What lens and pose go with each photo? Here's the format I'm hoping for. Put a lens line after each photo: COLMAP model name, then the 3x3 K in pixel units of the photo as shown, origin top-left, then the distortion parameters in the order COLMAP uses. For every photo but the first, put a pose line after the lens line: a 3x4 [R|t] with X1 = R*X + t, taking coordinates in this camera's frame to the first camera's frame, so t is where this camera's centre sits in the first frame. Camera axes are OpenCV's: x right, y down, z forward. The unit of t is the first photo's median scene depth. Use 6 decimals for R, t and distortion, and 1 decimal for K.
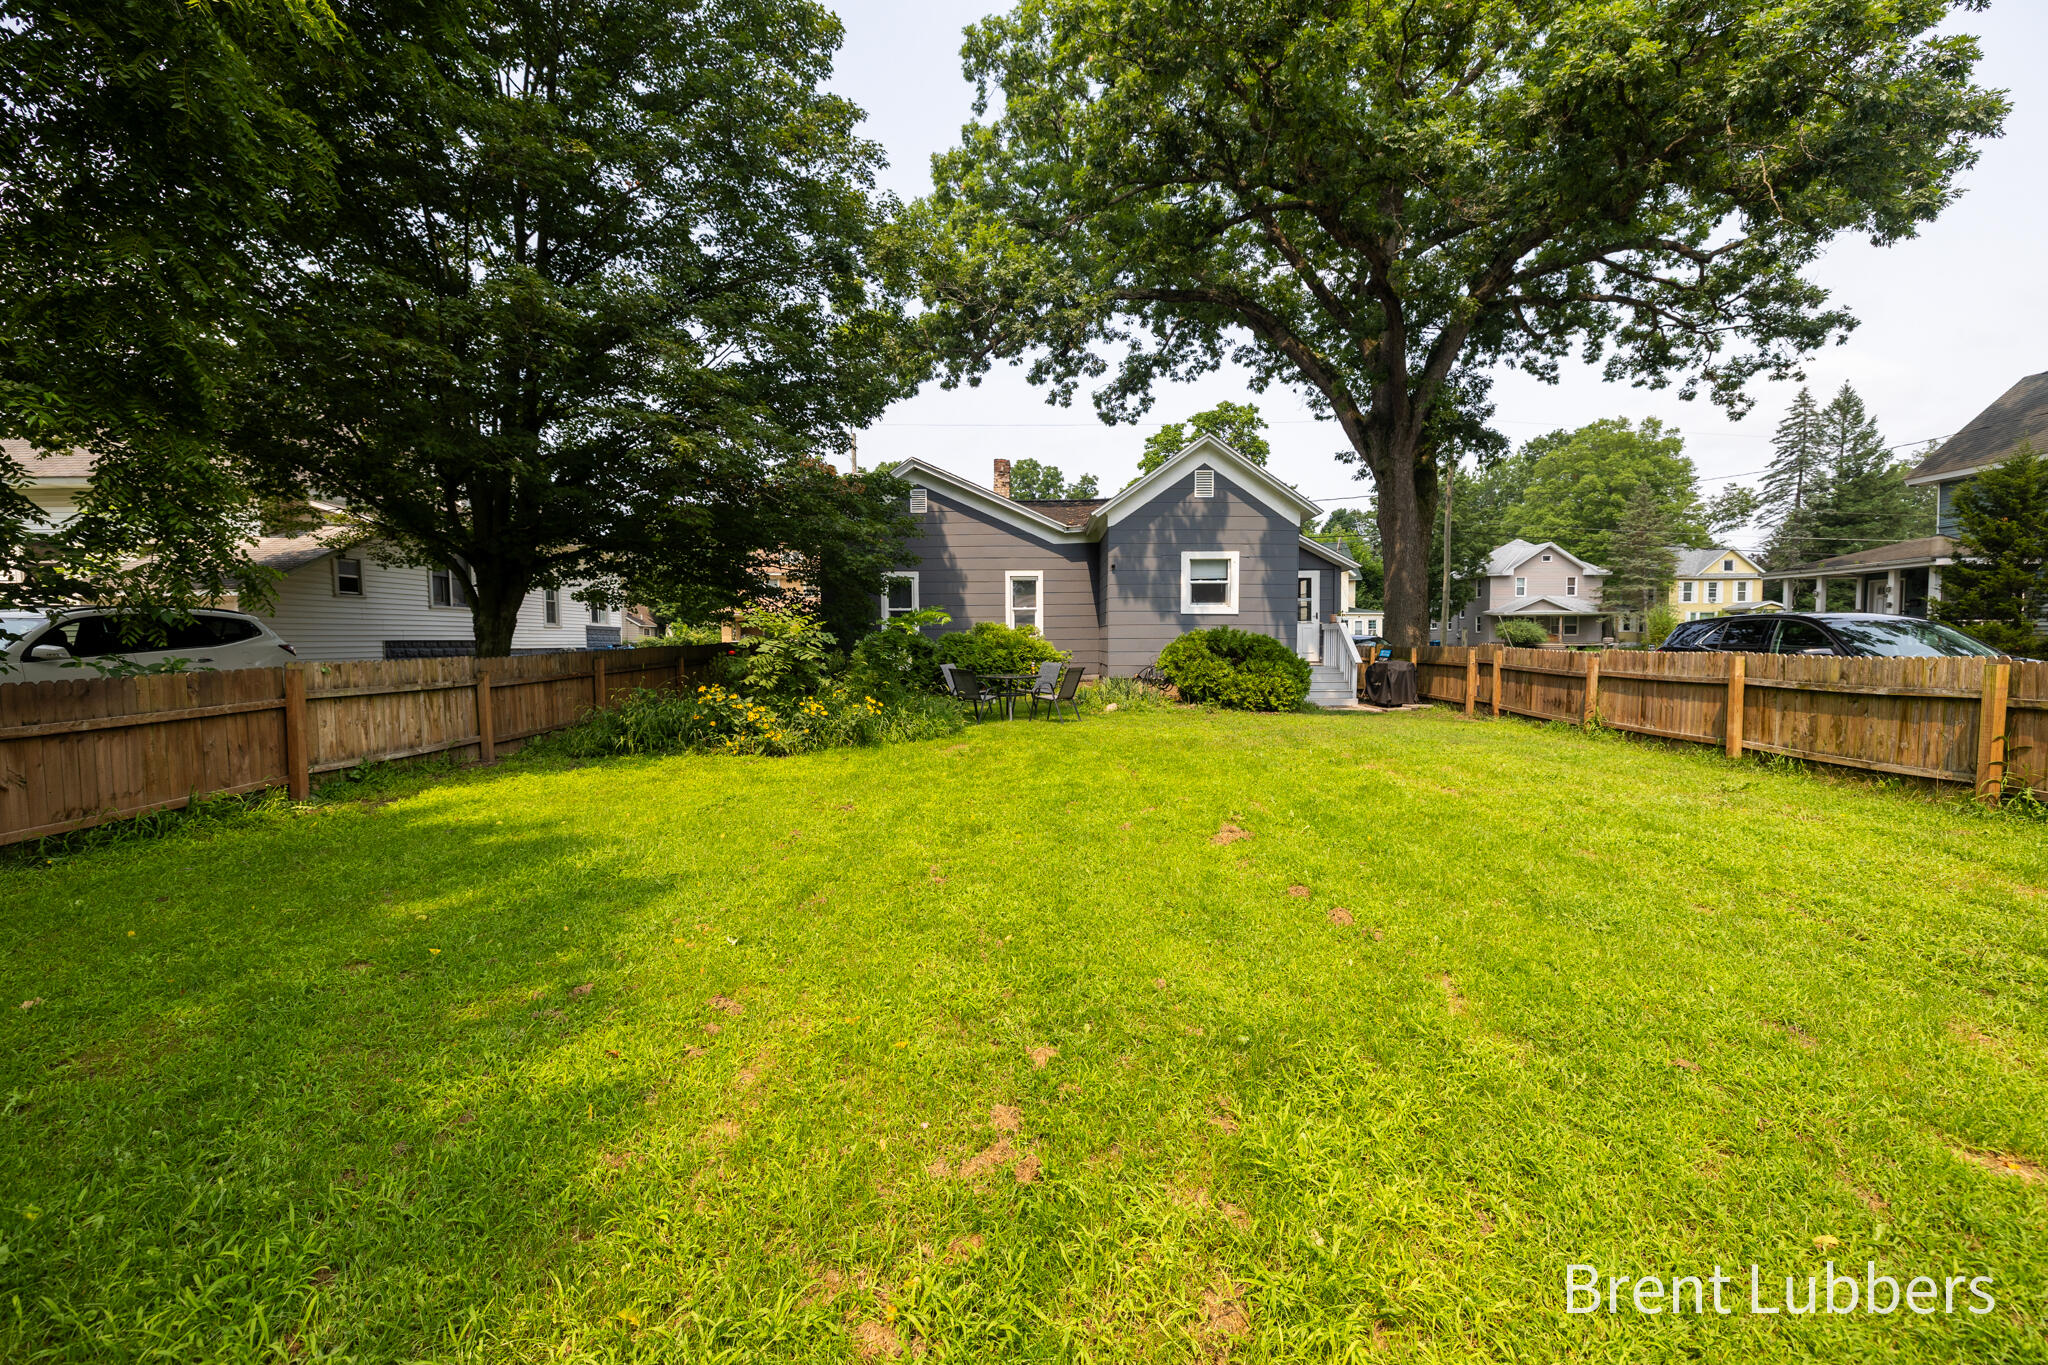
lens RADIAL K [[860.5, 0, 1028.1], [0, 860.5, 684.6], [0, 0, 1]] dist [0.000913, -0.000175]
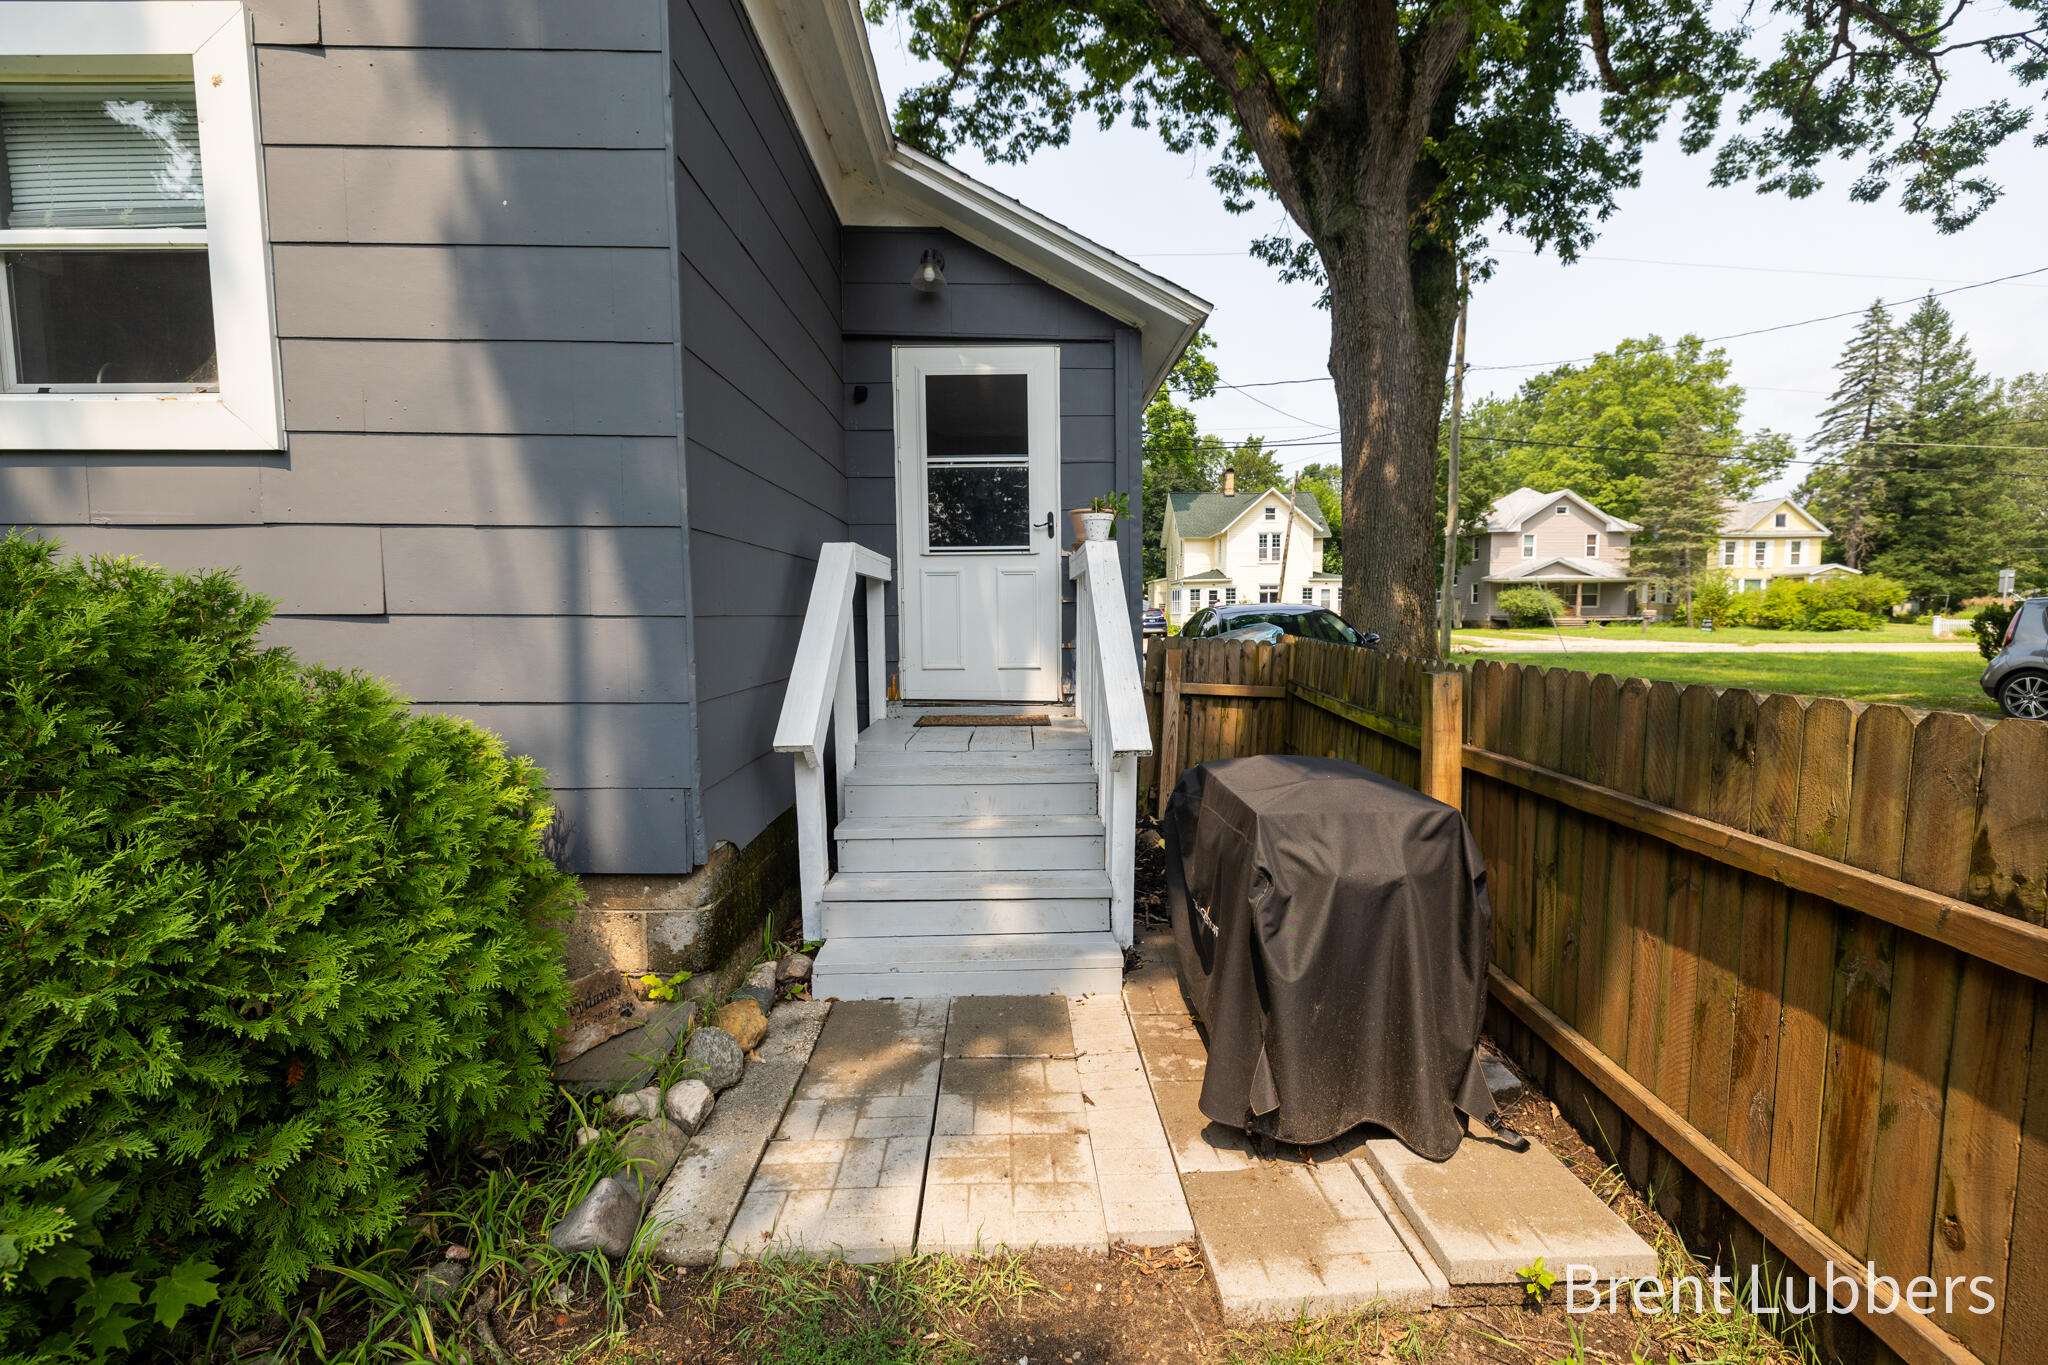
lens RADIAL K [[862.8, 0, 1028.6], [0, 862.8, 683.4], [0, 0, 1]] dist [-0.000529, -0.000175]
pose [[0.999730, -0.002986, 0.023053, 0.185106], [0.002316, 0.999575, 0.029043, -0.022960], [-0.023129, -0.028982, 0.999312, 0.423966]]
